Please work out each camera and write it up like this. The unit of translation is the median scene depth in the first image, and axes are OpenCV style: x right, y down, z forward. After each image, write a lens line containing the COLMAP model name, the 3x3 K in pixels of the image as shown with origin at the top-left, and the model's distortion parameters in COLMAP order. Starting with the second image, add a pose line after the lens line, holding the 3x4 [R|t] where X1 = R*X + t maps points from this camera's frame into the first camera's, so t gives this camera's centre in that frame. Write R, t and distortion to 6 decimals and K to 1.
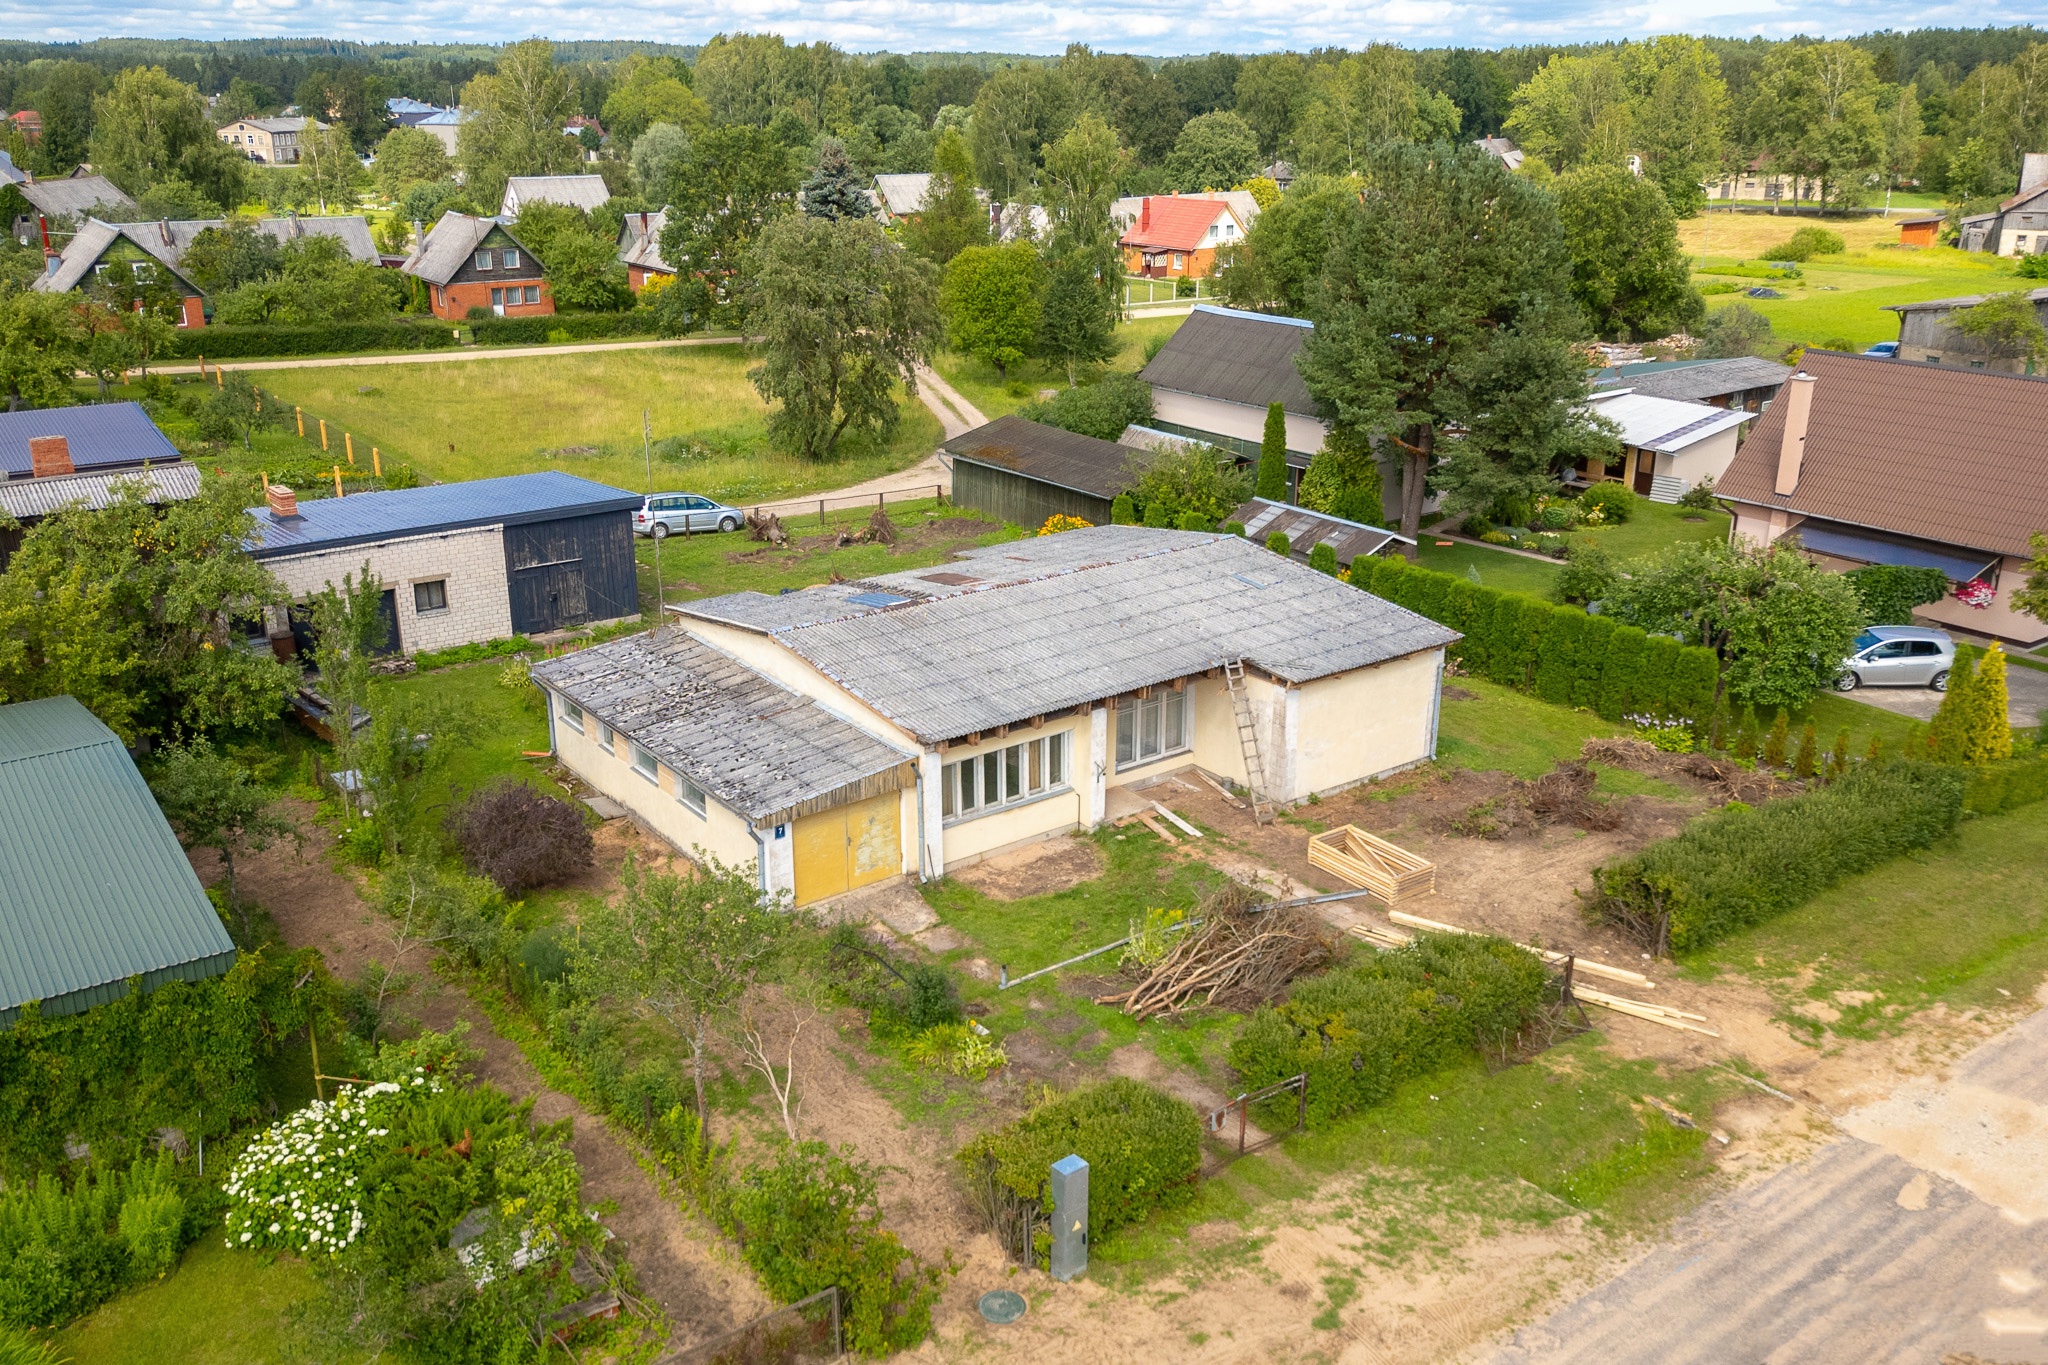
lens RADIAL K [[1766.2, 0, 1022.4], [0, 1766.2, 614.2], [0, 0, 1]] dist [-0.002087, -0.000489]
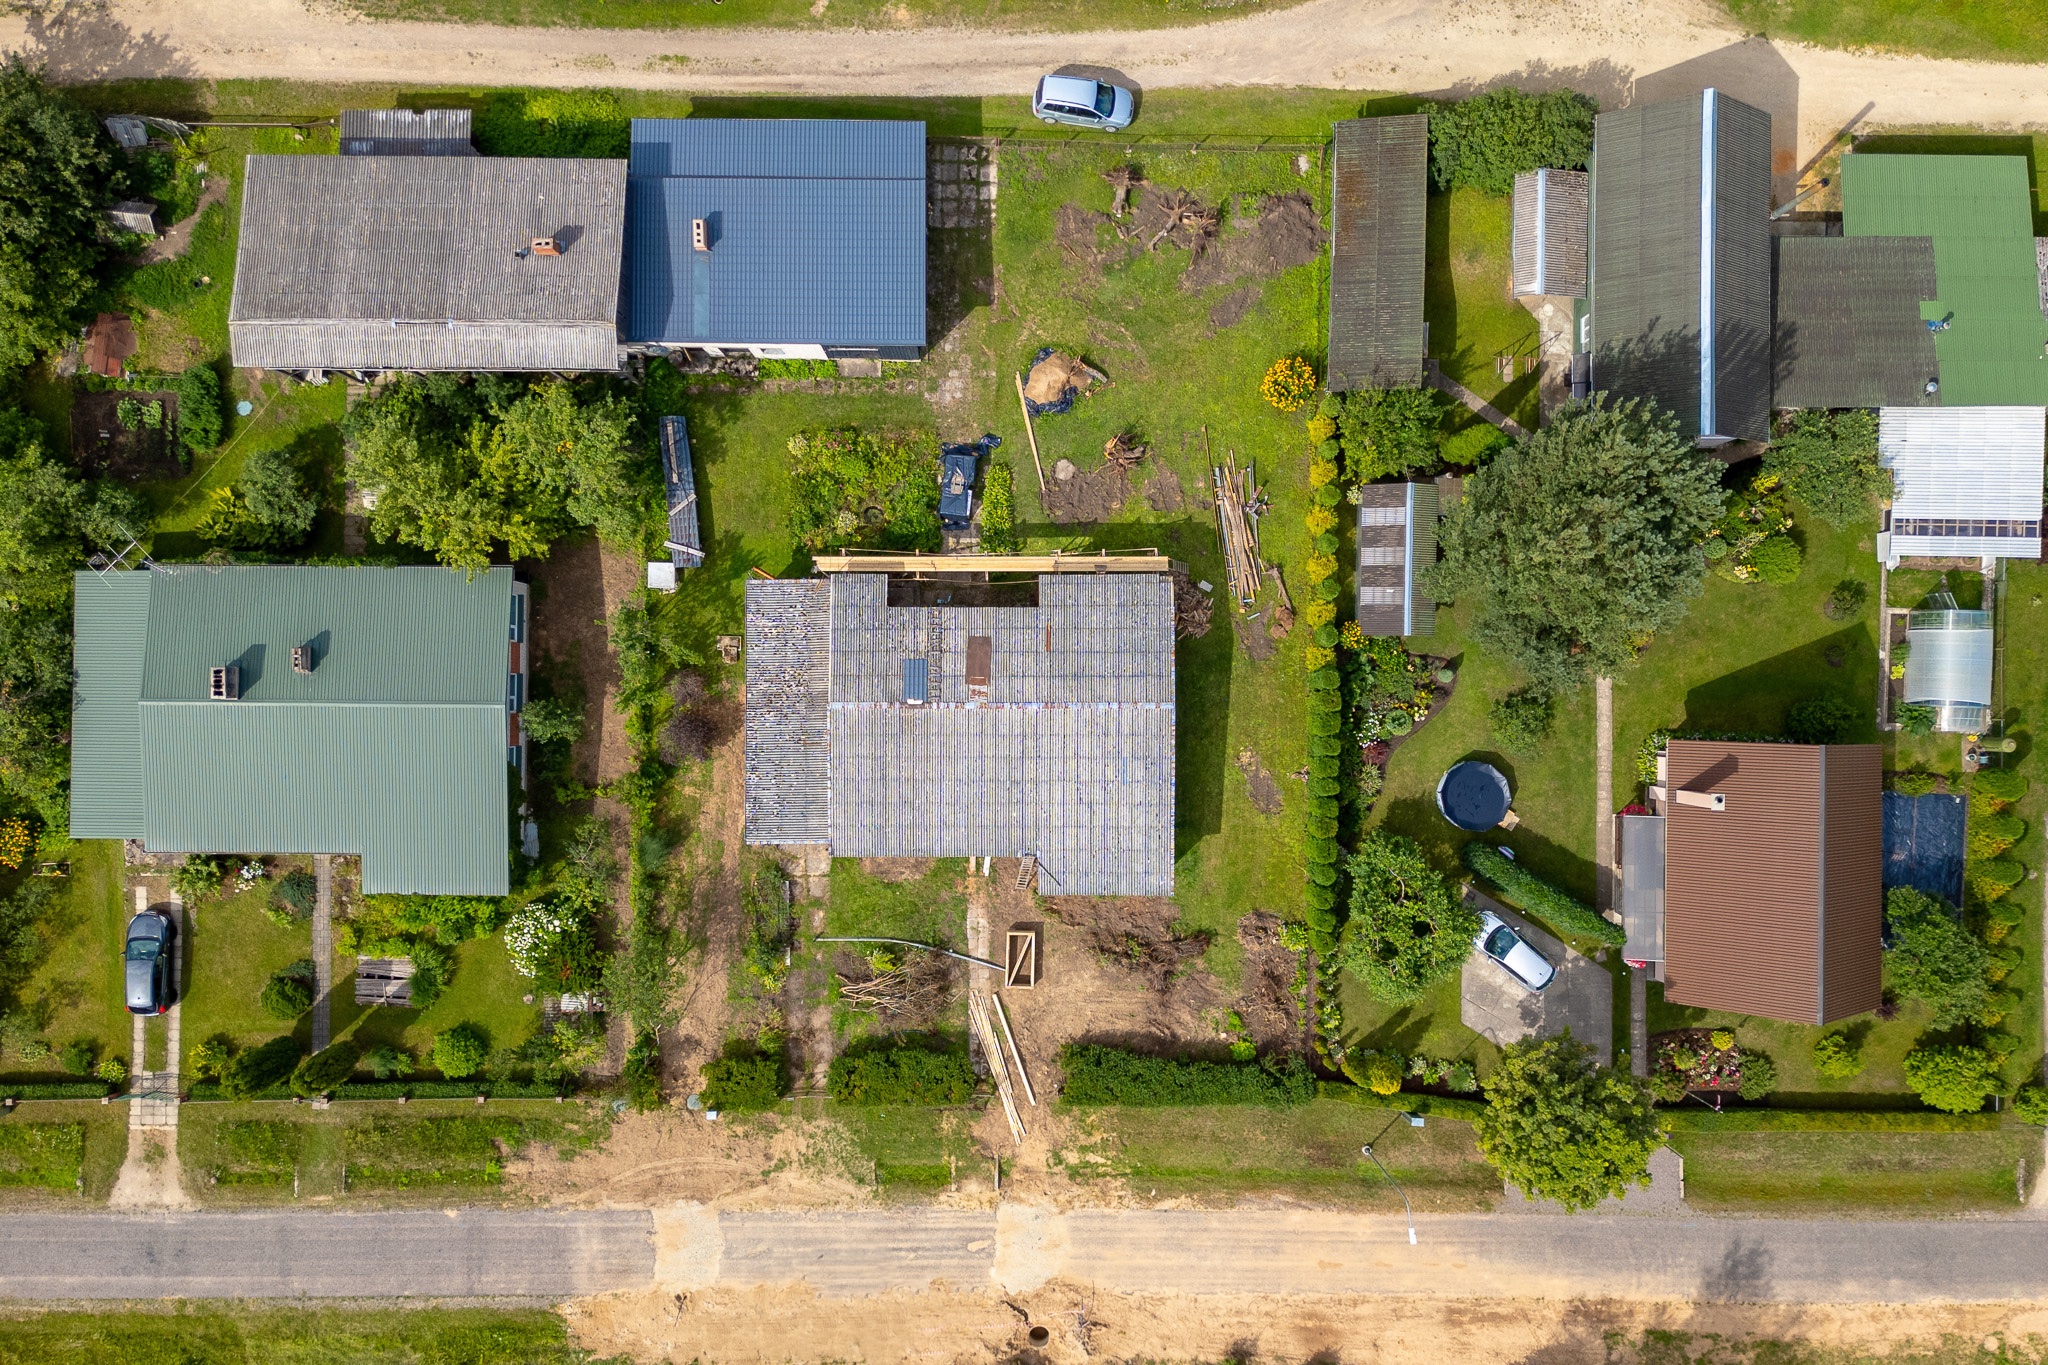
lens RADIAL K [[1710.3, 0, 1028.2], [0, 1710.3, 680.8], [0, 0, 1]] dist [0.005144, 0.000211]
pose [[0.799577, 0.600563, -0.000884, 0.011854], [-0.178229, 0.238696, 0.954599, -2.131518], [0.573508, -0.763118, 0.297894, 0.751281]]
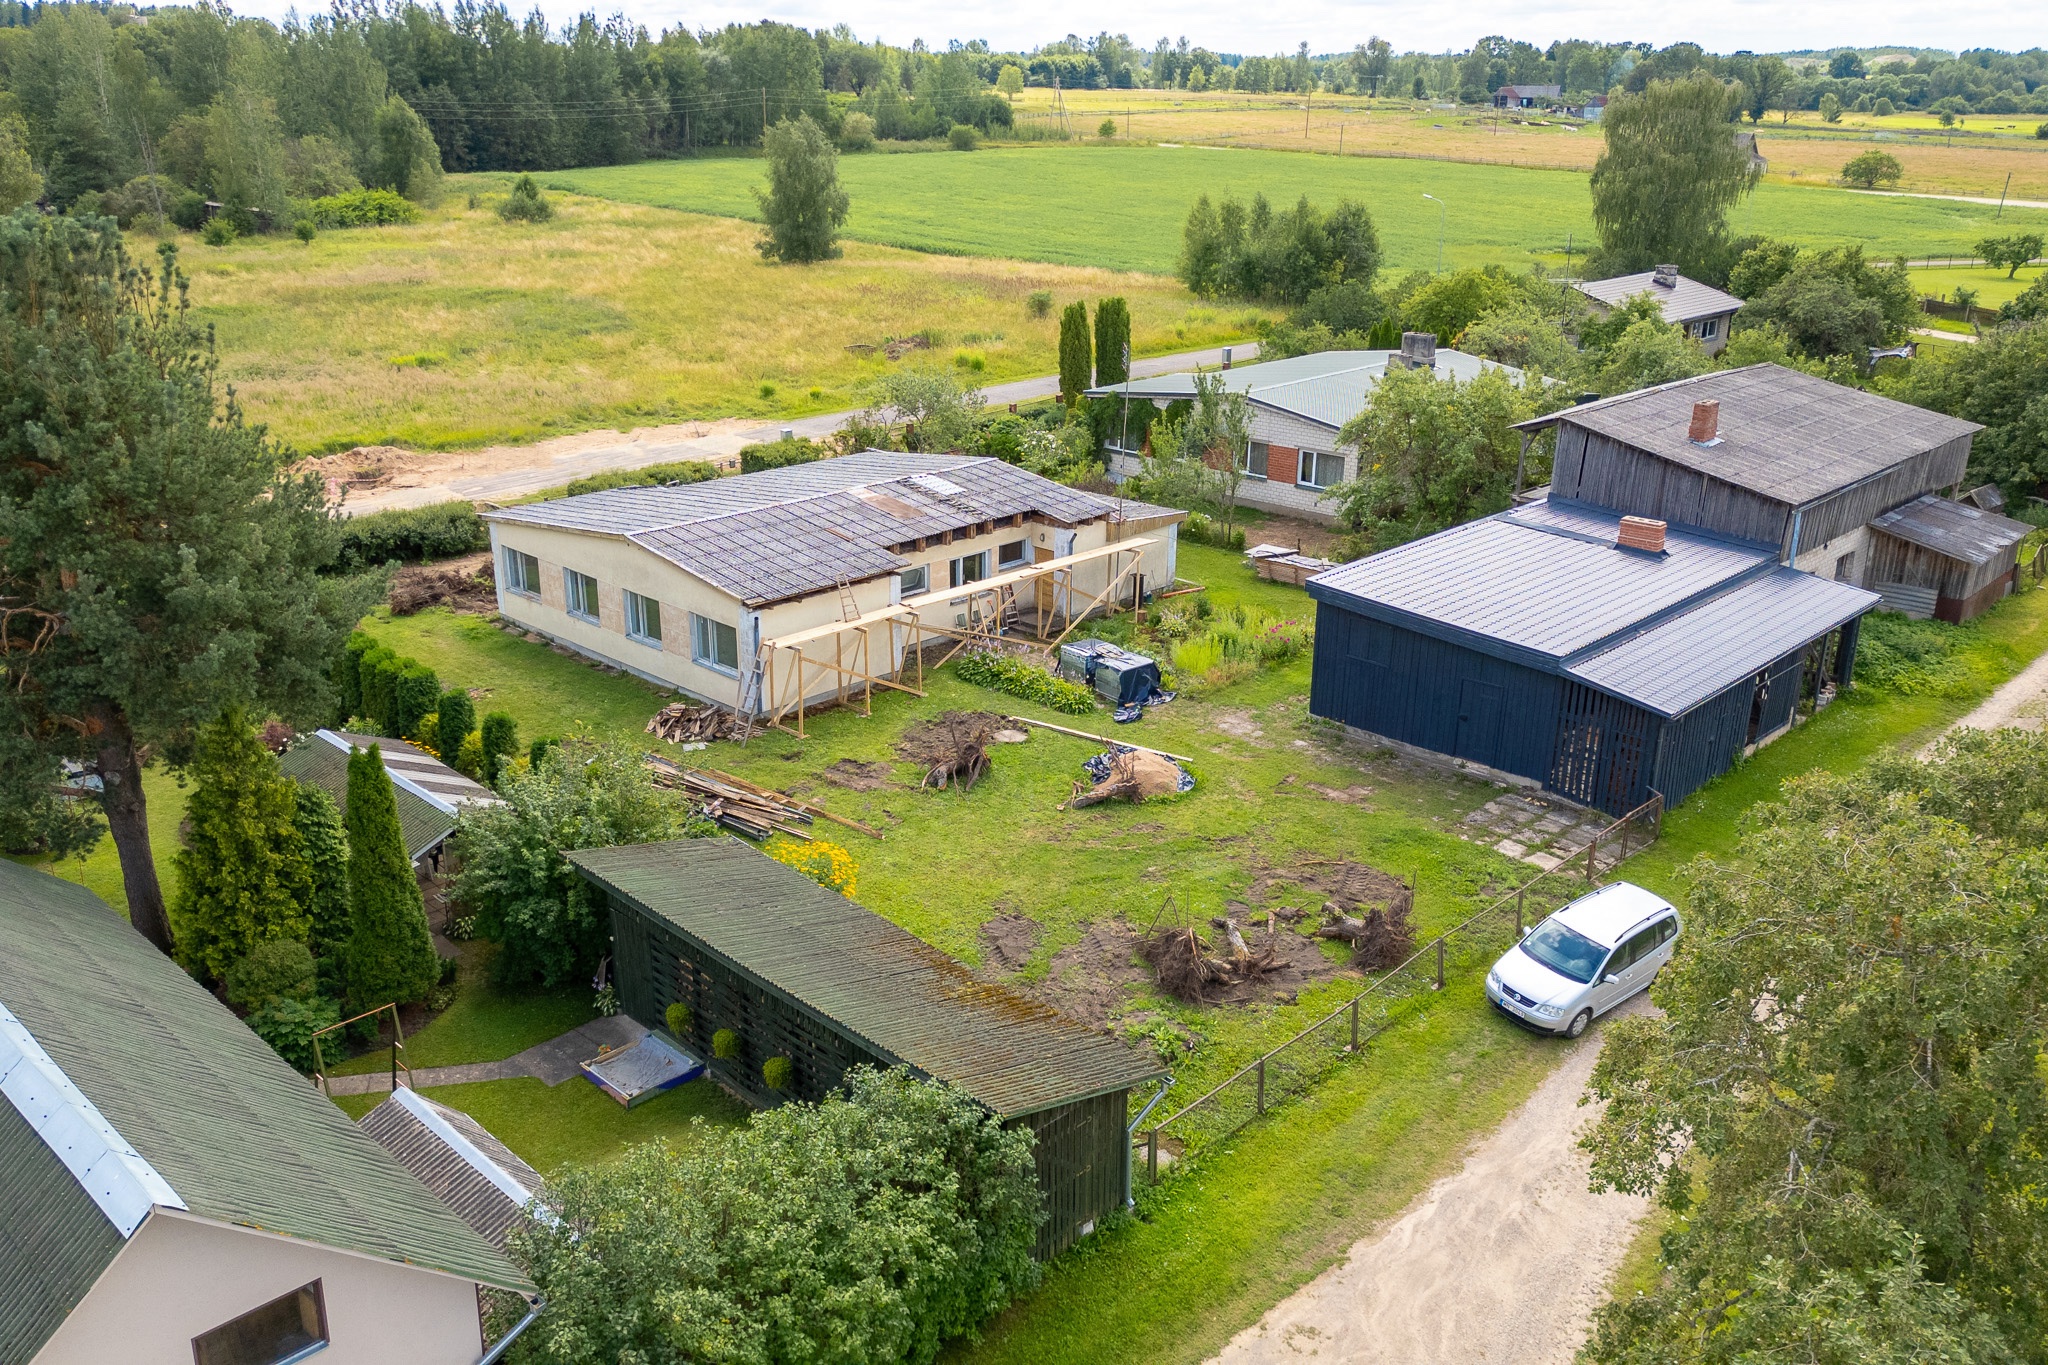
lens RADIAL K [[1710.3, 0, 1028.2], [0, 1710.3, 680.8], [0, 0, 1]] dist [0.005144, 0.000211]
pose [[-0.986221, 0.042179, -0.159965, 0.076322], [-0.064674, 0.791696, 0.607482, -0.856340], [0.152267, 0.609458, -0.778059, 2.694705]]
